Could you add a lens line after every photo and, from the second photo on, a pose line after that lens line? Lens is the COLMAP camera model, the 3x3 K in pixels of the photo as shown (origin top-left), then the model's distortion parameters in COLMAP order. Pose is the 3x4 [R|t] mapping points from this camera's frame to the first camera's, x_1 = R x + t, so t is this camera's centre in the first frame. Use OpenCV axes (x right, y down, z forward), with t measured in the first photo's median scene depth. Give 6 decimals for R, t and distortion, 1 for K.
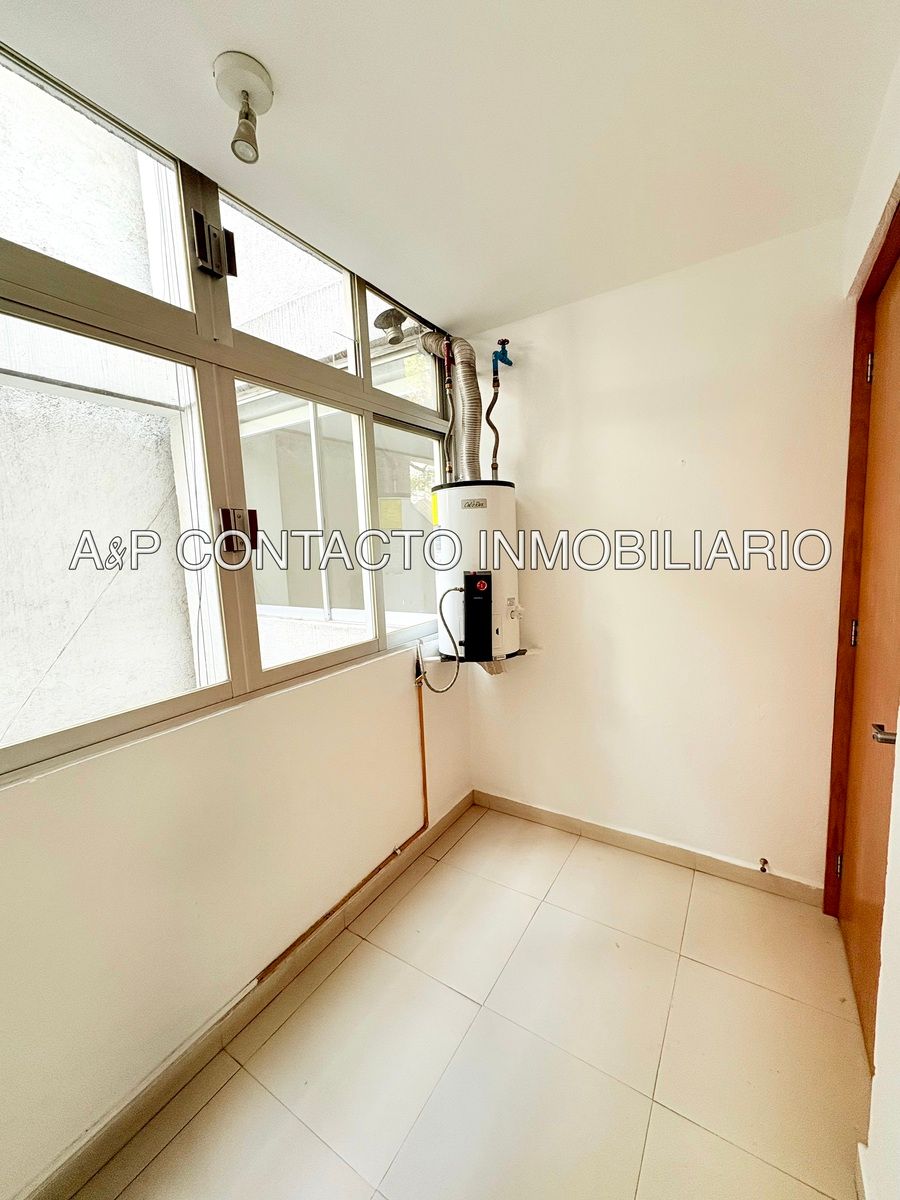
lens RADIAL K [[480.4, 0, 450.0], [0, 480.4, 600.0], [0, 0, 1]] dist [0.000585, 0.000324]
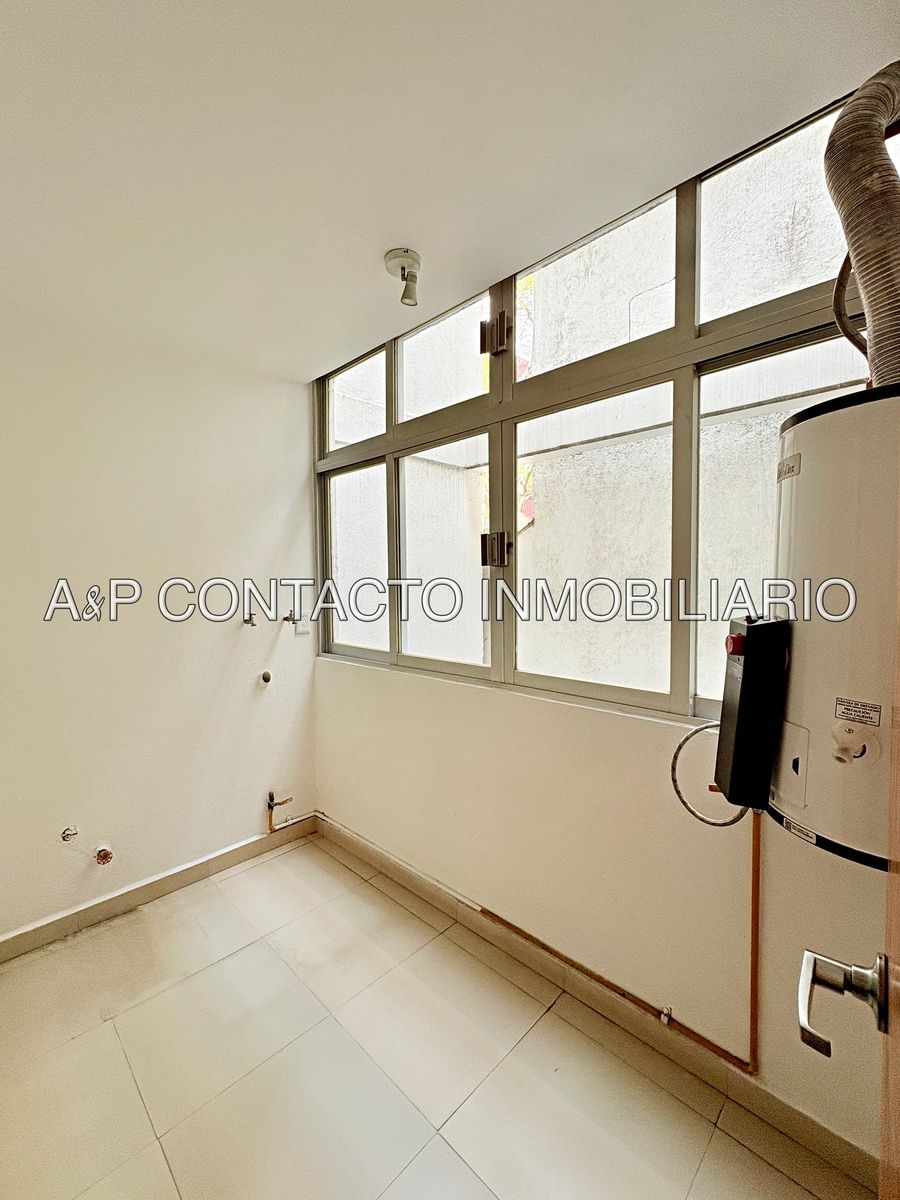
lens RADIAL K [[500.4, 0, 450.0], [0, 500.4, 600.0], [0, 0, 1]] dist [-0.000380, 0.000610]
pose [[-0.214282, 0.084997, -0.973067, 0.707392], [-0.092788, 0.989930, 0.106903, -0.117949], [0.972355, 0.113196, -0.204237, 0.957502]]
